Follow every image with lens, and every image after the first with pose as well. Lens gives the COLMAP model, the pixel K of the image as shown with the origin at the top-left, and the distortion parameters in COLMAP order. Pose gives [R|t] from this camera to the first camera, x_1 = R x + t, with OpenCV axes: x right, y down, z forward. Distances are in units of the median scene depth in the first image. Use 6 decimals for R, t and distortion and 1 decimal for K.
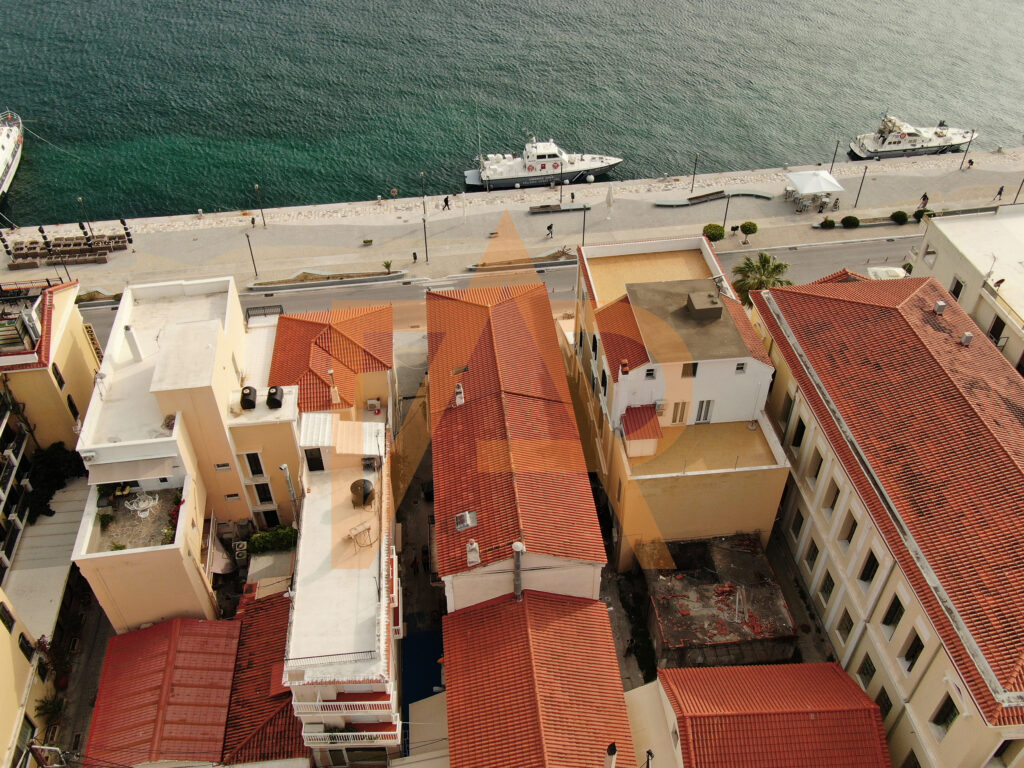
lens RADIAL K [[857.3, 0, 512.0], [0, 857.3, 384.0], [0, 0, 1]] dist [0.000900, 0.001046]
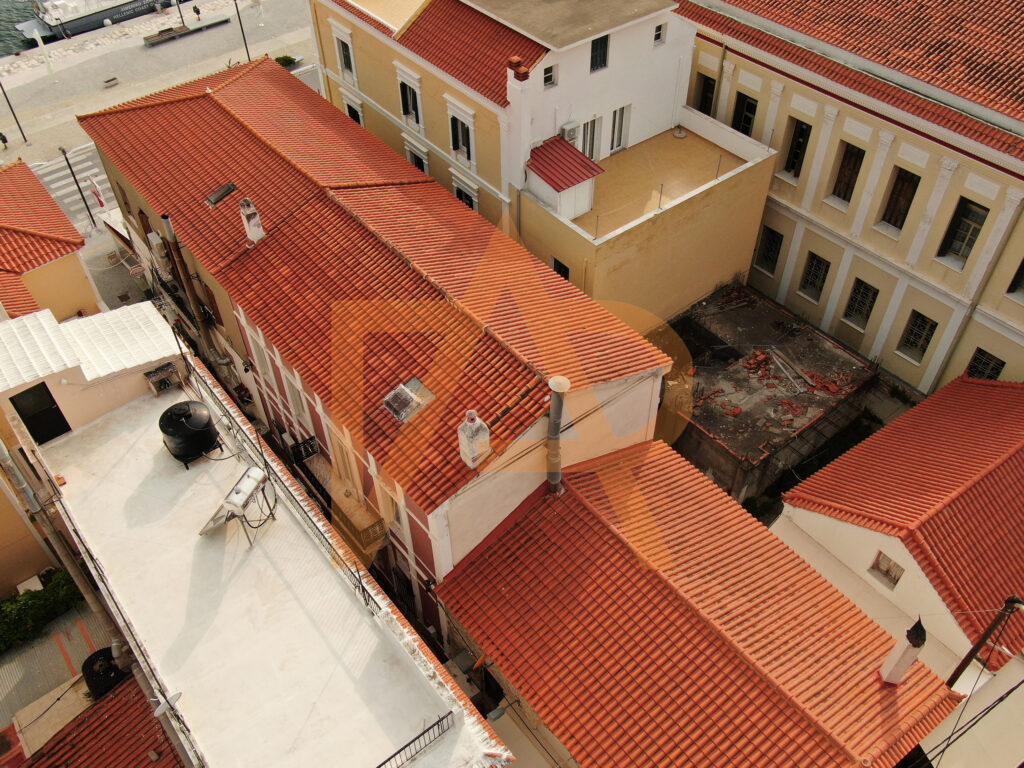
lens RADIAL K [[867.0, 0, 512.0], [0, 867.0, 384.0], [0, 0, 1]] dist [-0.002126, -0.007795]
pose [[0.842196, -0.387507, 0.374894, -0.162831], [0.357399, 0.921835, 0.149956, 0.081435], [-0.403699, 0.007694, 0.914860, 0.429161]]
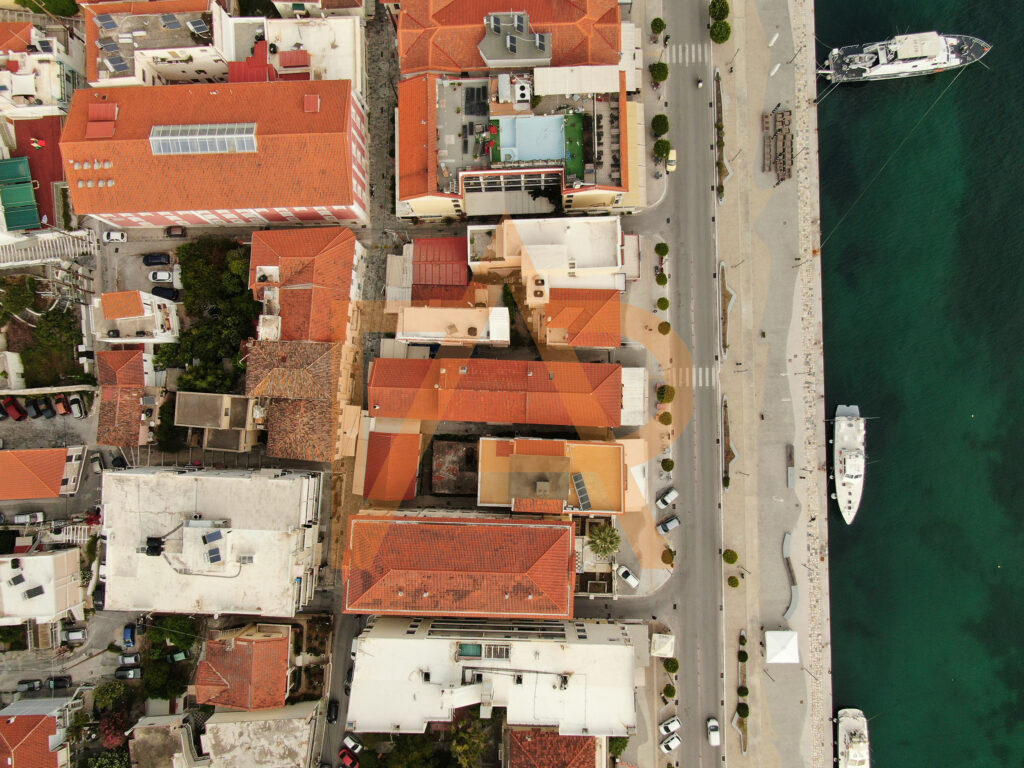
lens RADIAL K [[744.1, 0, 512.0], [0, 744.1, 384.0], [0, 0, 1]] dist [-0.018165, -0.000413]
pose [[-0.135334, 0.990609, -0.019438, 0.010126], [-0.633262, -0.071393, 0.770638, -1.450213], [0.762013, 0.116603, 0.636977, -0.287340]]
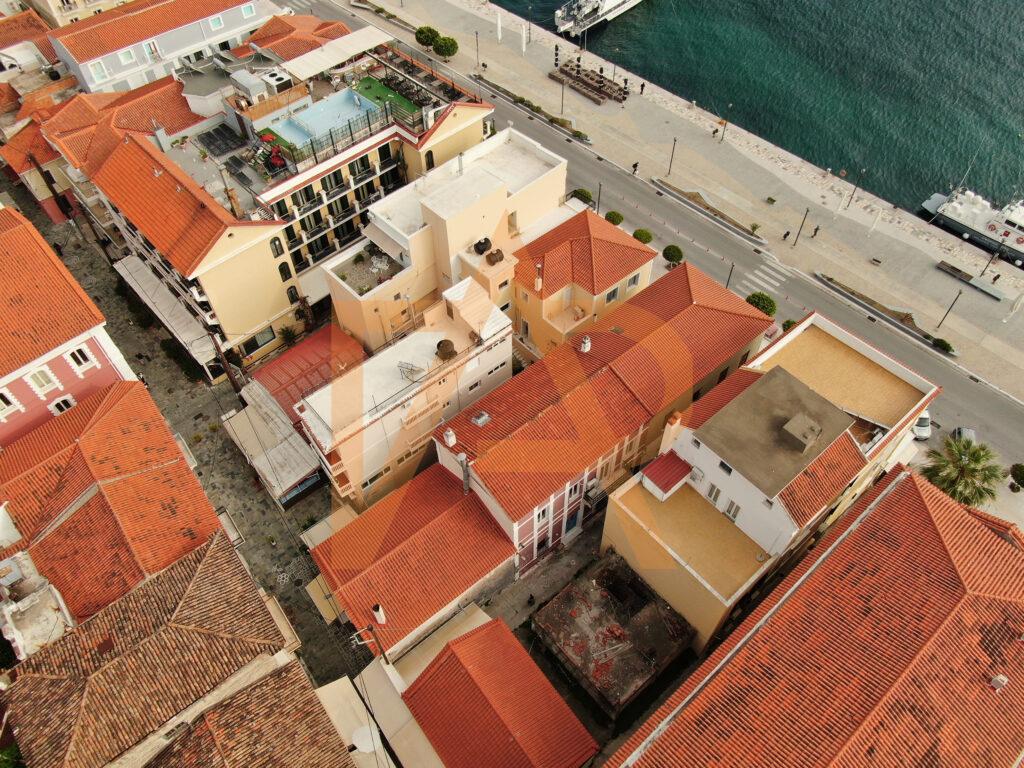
lens RADIAL K [[744.1, 0, 512.0], [0, 744.1, 384.0], [0, 0, 1]] dist [-0.018165, -0.000413]
pose [[0.568675, 0.647598, -0.507174, 0.417553], [-0.530510, 0.759958, 0.375530, -0.265842], [0.628624, 0.055506, 0.775726, 0.155459]]
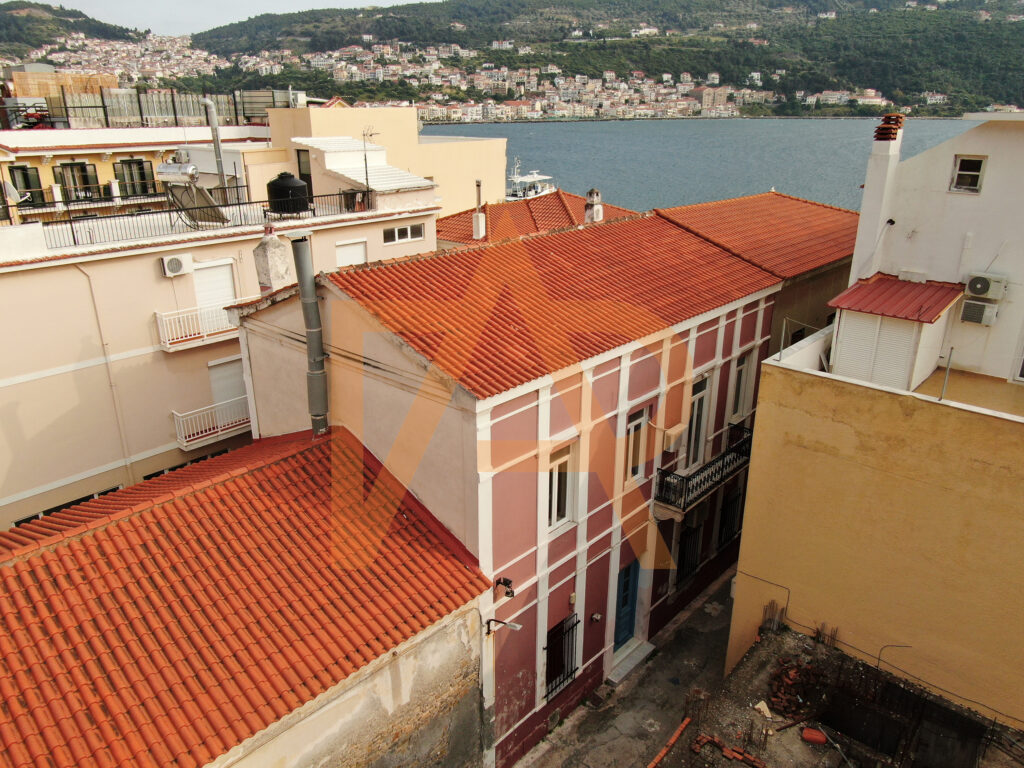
lens RADIAL K [[744.1, 0, 512.0], [0, 744.1, 384.0], [0, 0, 1]] dist [-0.018165, -0.000413]
pose [[0.674098, 0.264760, -0.689560, 0.257430], [-0.488407, 0.860109, -0.147213, 0.197816], [0.554121, 0.436022, 0.709108, 0.662583]]
